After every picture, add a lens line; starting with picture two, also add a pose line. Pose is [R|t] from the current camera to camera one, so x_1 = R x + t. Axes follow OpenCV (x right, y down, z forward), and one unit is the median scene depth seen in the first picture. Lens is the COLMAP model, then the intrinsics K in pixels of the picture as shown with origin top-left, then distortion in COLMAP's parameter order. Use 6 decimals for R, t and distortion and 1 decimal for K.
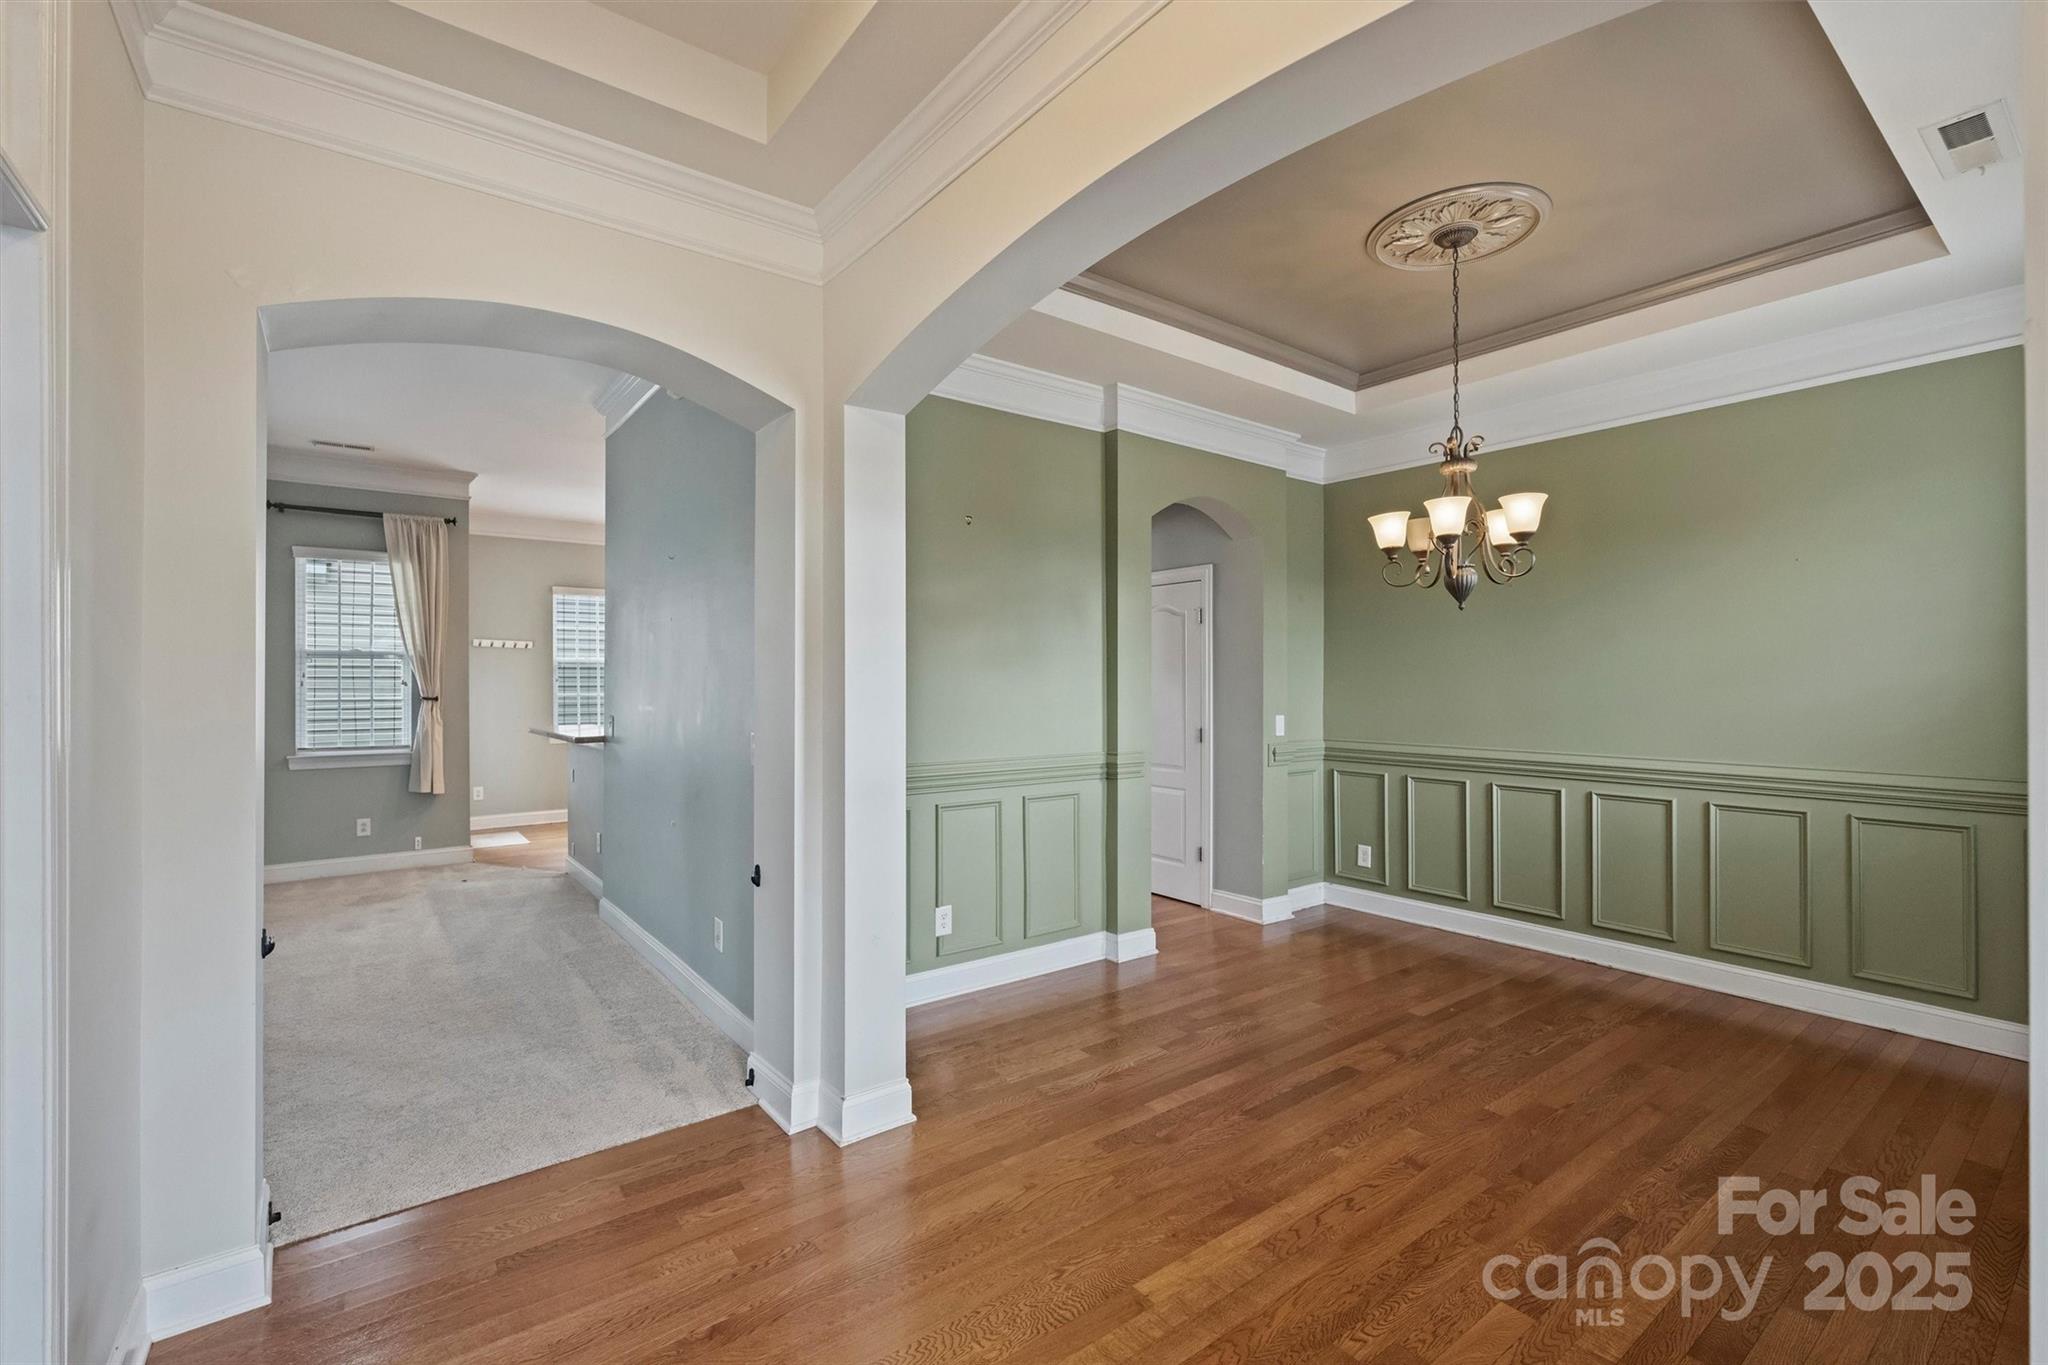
lens RADIAL K [[869.7, 0, 1020.1], [0, 869.7, 682.1], [0, 0, 1]] dist [-0.004057, 0.000296]
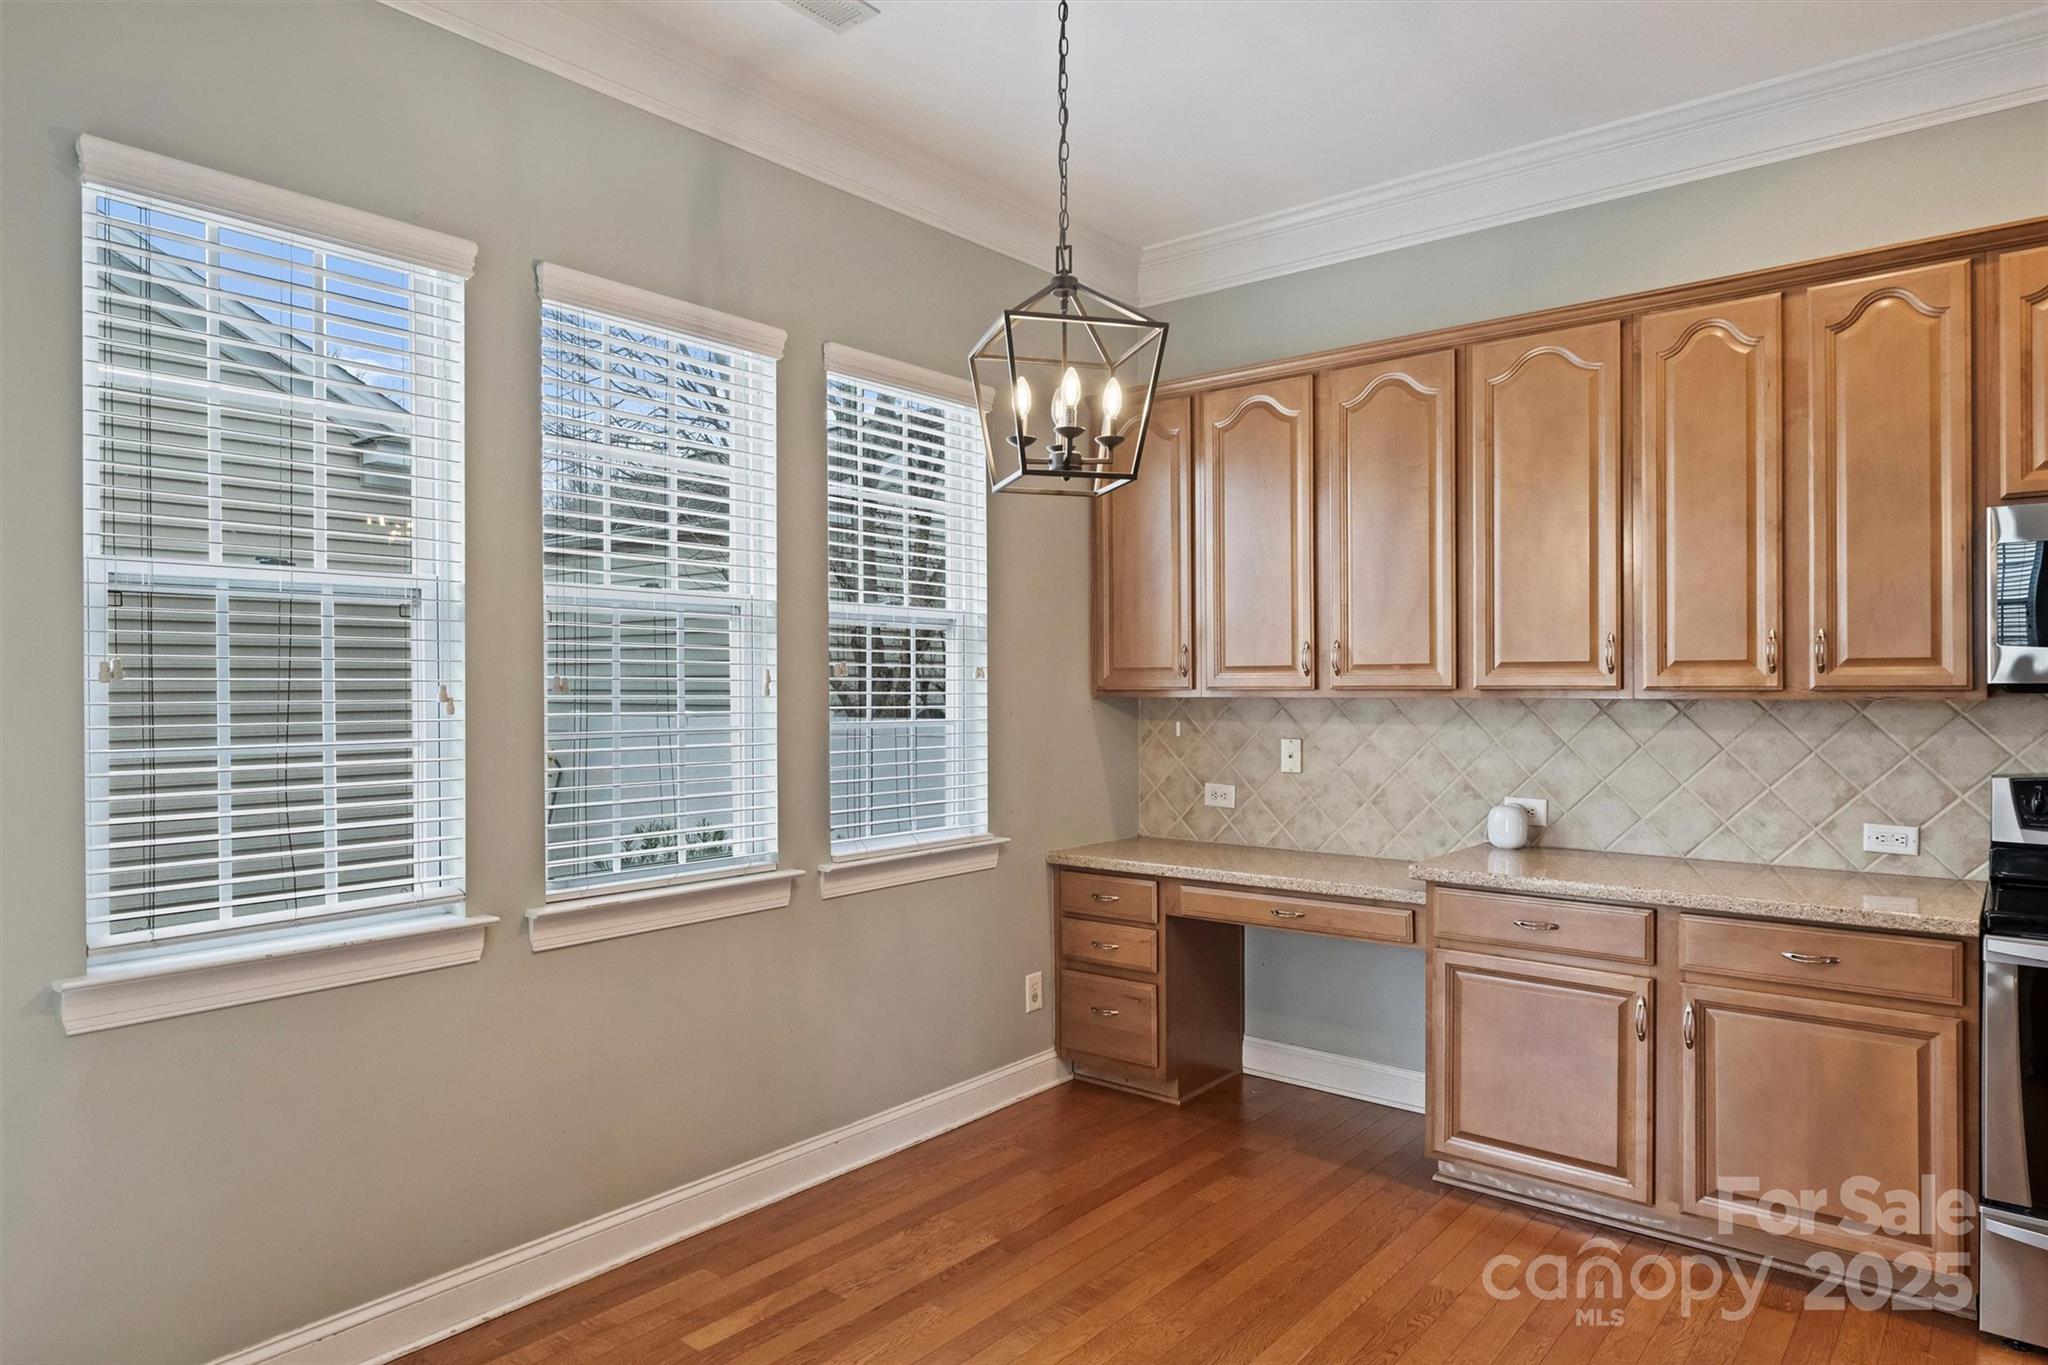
lens RADIAL K [[1246.3, 0, 1021.6], [0, 1246.3, 681.4], [0, 0, 1]] dist [0.006373, 0.003314]
pose [[0.974522, -0.000996, 0.224290, -0.455544], [0.000565, 0.999998, 0.001987, -0.000666], [-0.224292, -0.001810, 0.974520, 0.789299]]
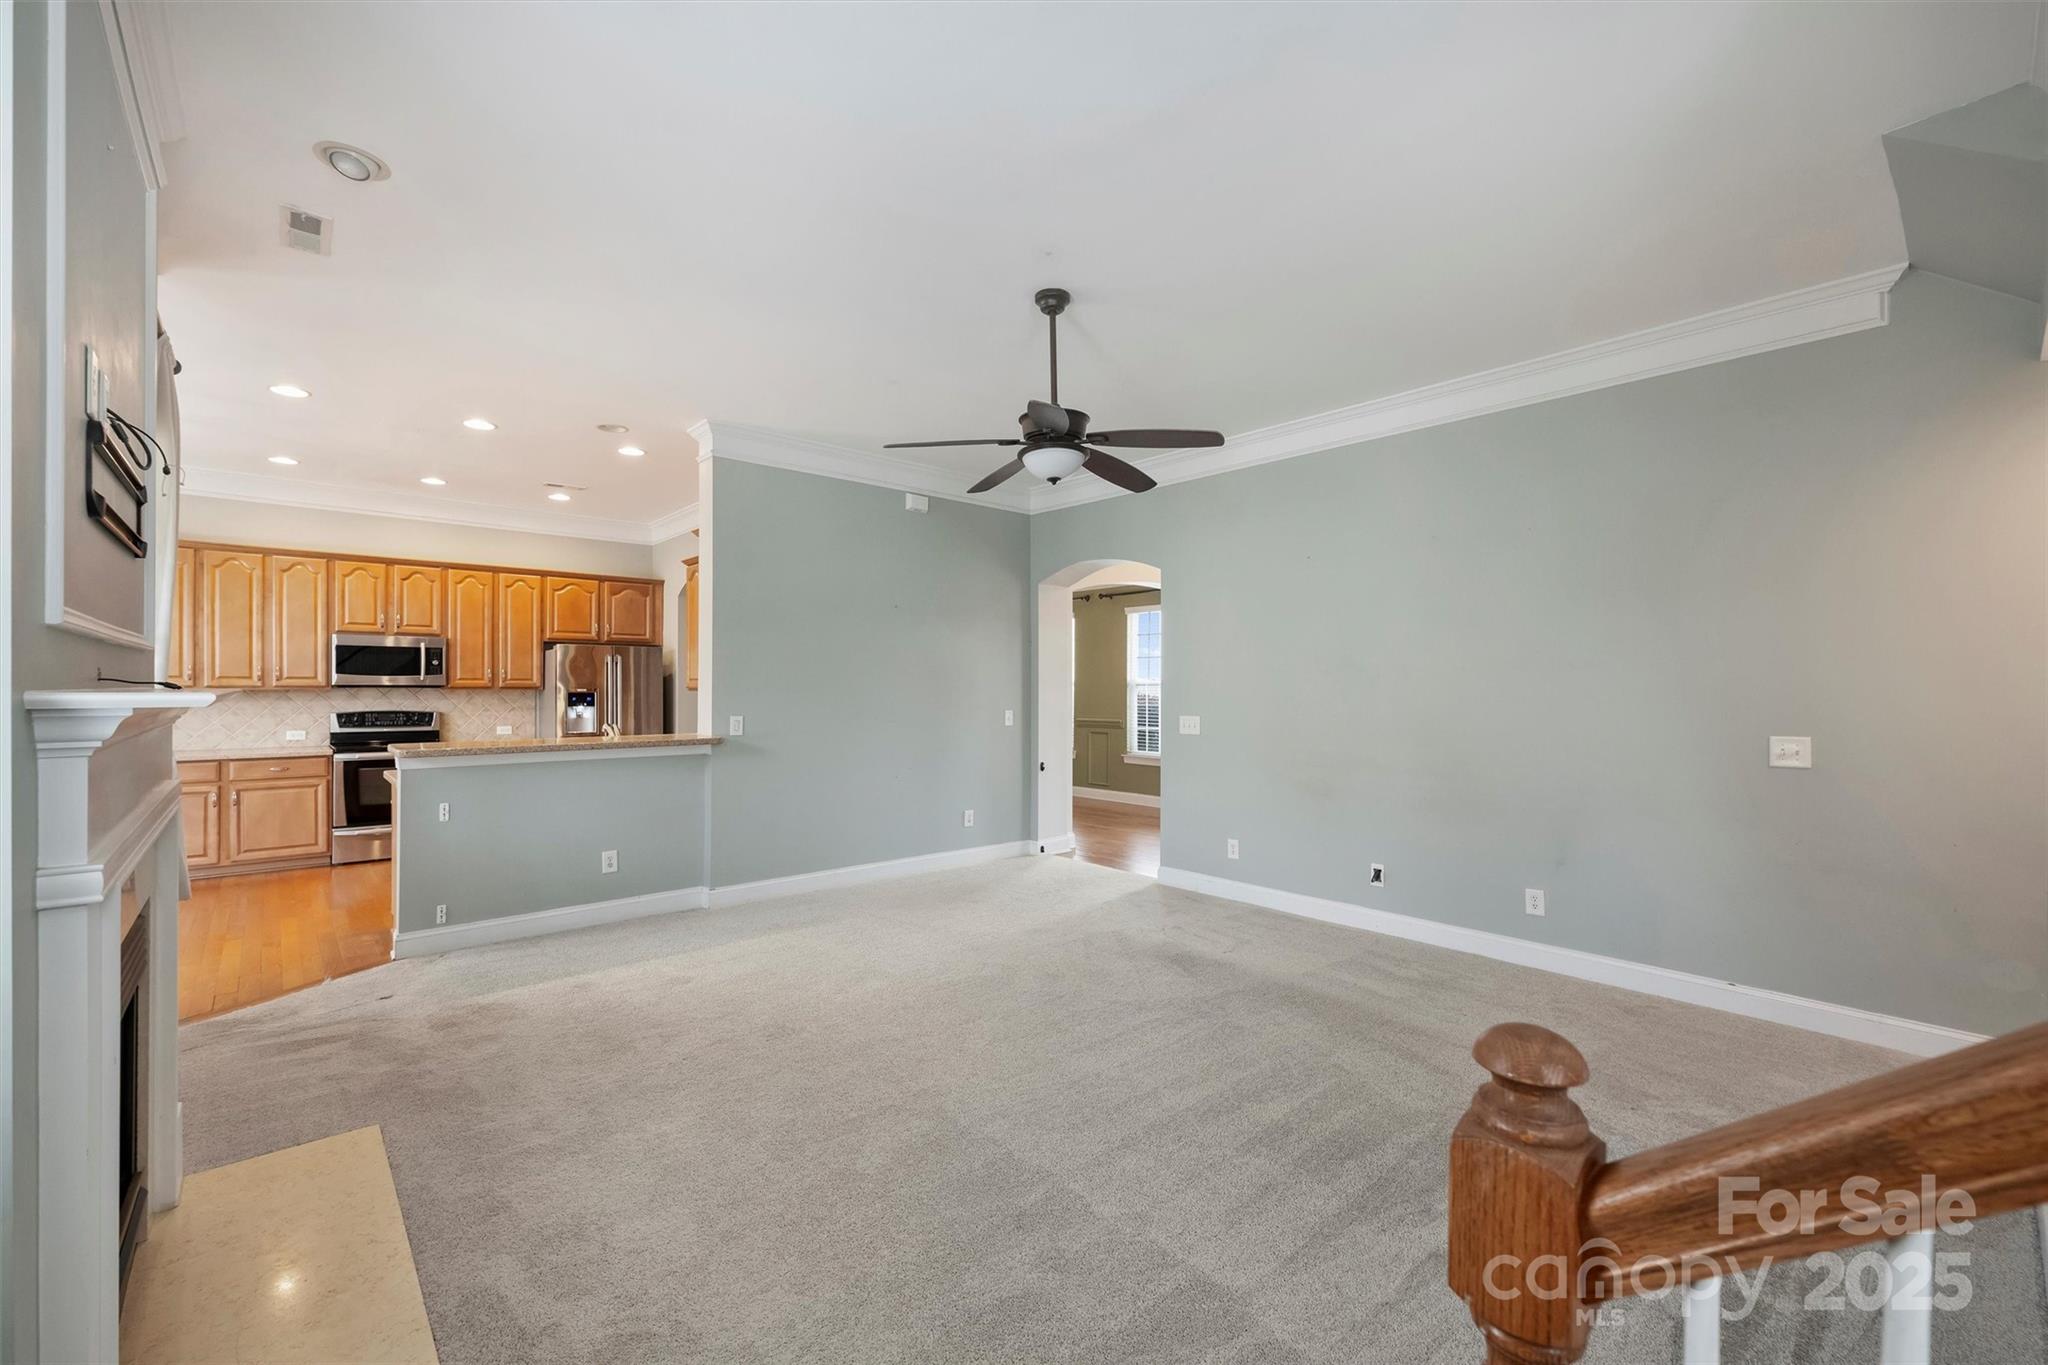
lens RADIAL K [[834.0, 0, 1012.1], [0, 834.0, 691.2], [0, 0, 1]] dist [0.000573, -0.000233]
pose [[-0.064794, -0.002202, 0.997896, -0.984772], [-0.005242, 0.999985, 0.001866, 0.002123], [-0.997885, -0.005110, -0.064805, 0.451172]]
